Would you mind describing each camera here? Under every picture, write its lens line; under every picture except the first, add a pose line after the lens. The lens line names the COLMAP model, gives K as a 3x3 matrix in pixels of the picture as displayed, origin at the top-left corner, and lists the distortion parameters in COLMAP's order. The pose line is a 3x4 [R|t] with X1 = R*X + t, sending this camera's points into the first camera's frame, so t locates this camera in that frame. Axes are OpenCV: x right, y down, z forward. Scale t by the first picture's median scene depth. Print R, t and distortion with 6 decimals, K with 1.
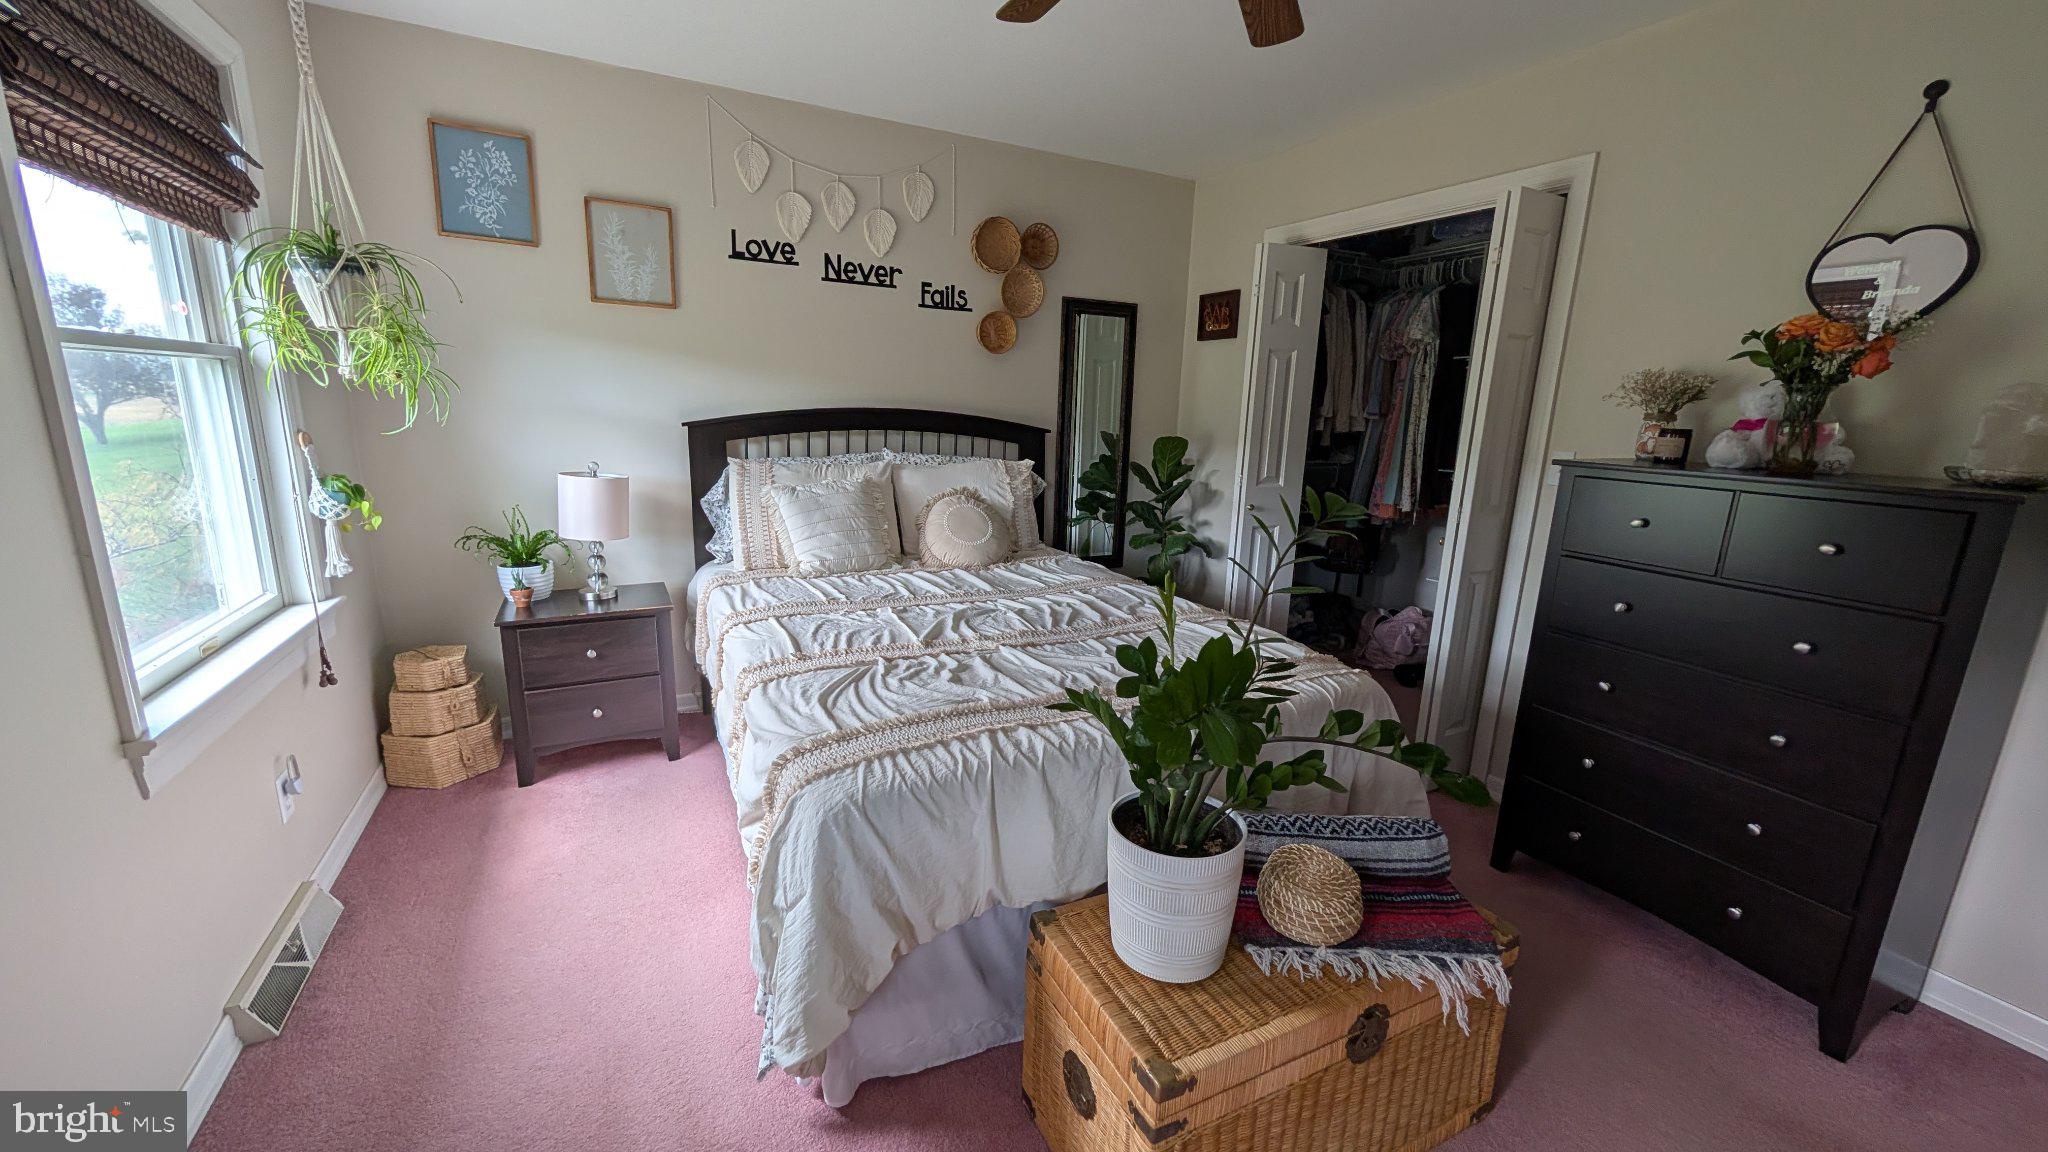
lens RADIAL K [[773.6, 0, 1024.0], [0, 773.6, 576.0], [0, 0, 1]] dist [0.000114, 0.000128]
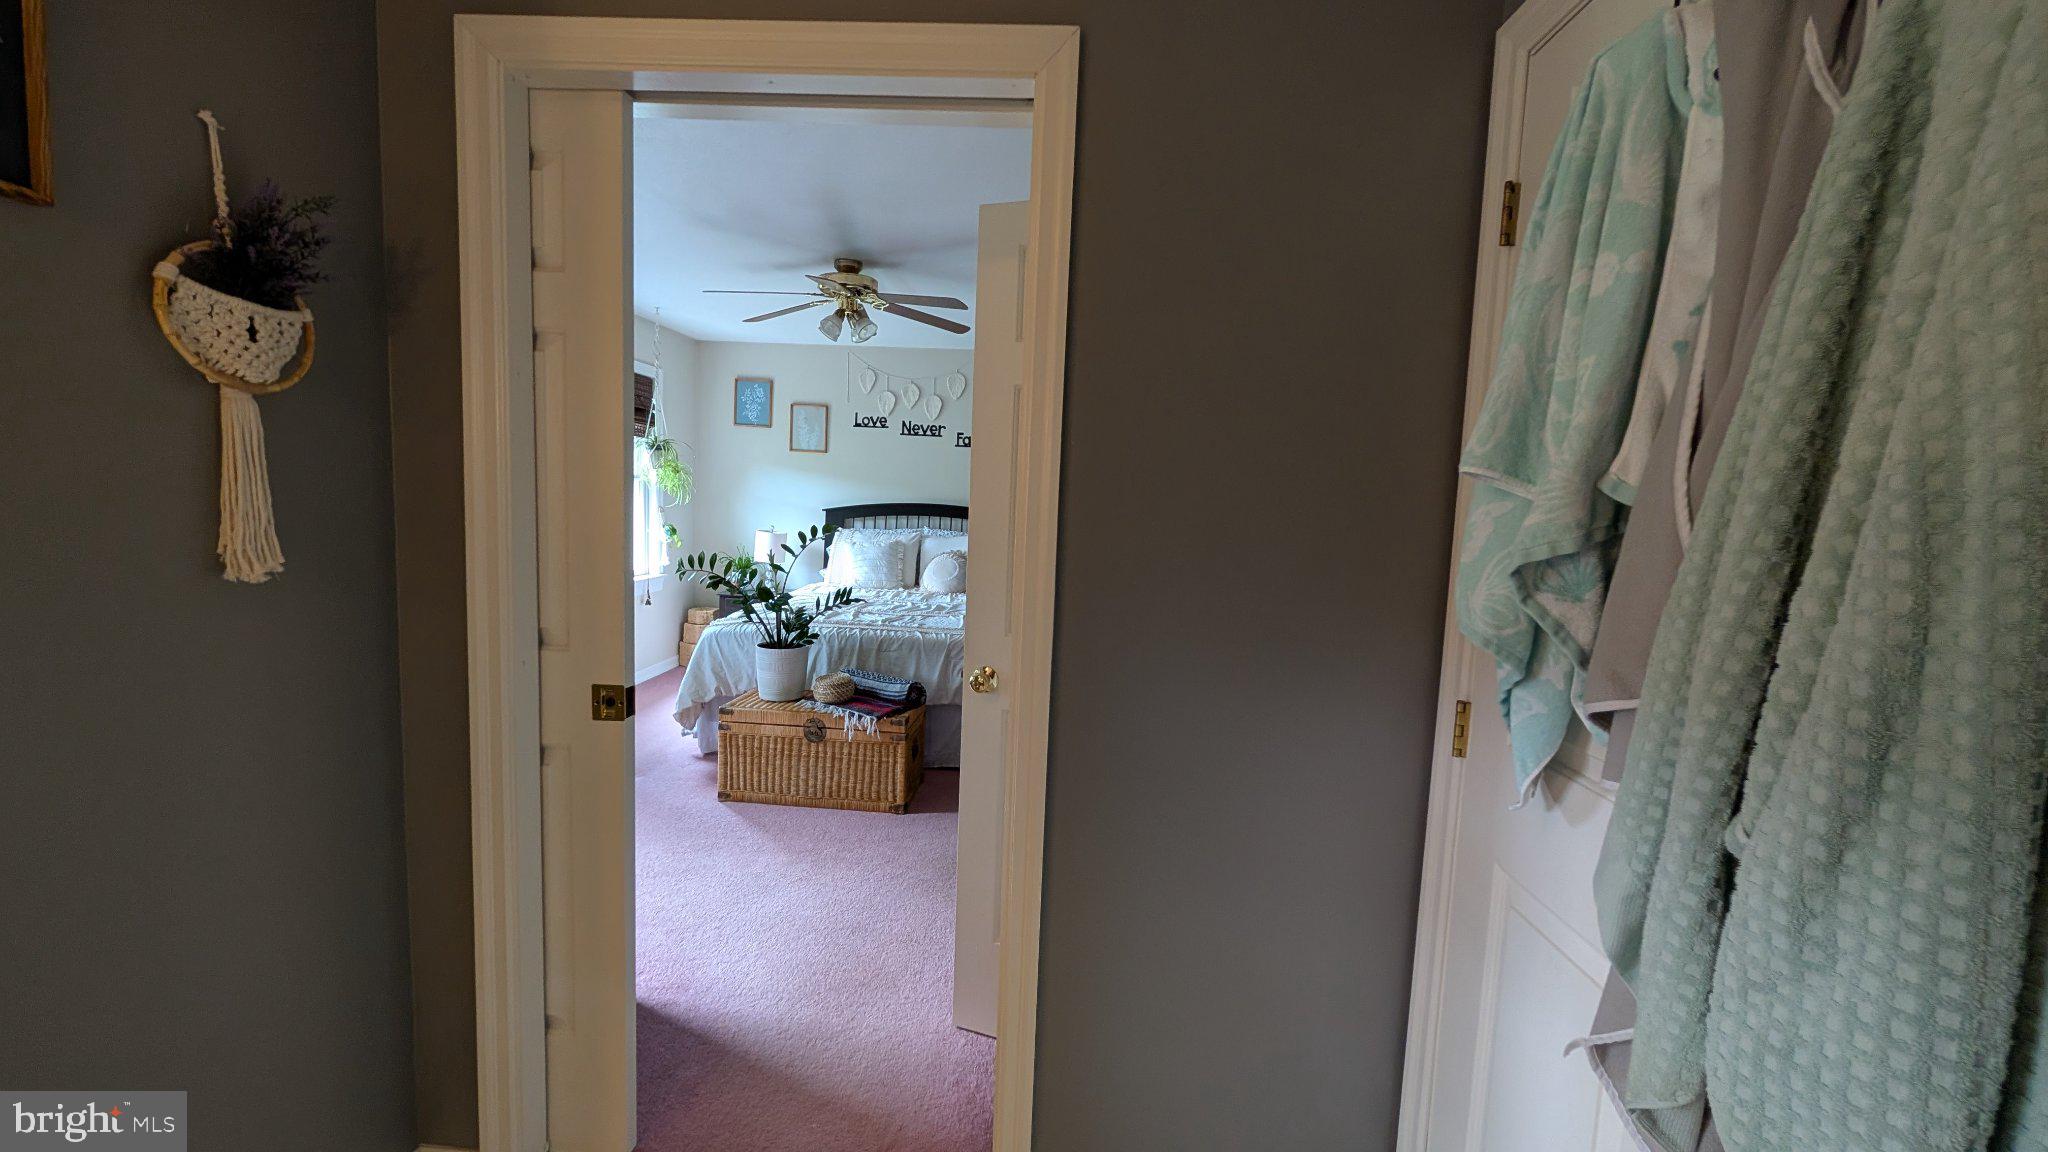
lens RADIAL K [[773.6, 0, 1024.0], [0, 773.6, 576.0], [0, 0, 1]] dist [0.000114, 0.000128]
pose [[0.864130, 0.052226, -0.500552, 0.973657], [-0.122722, 0.986444, -0.108940, 0.117650], [0.488077, 0.155567, 0.858825, -0.400617]]
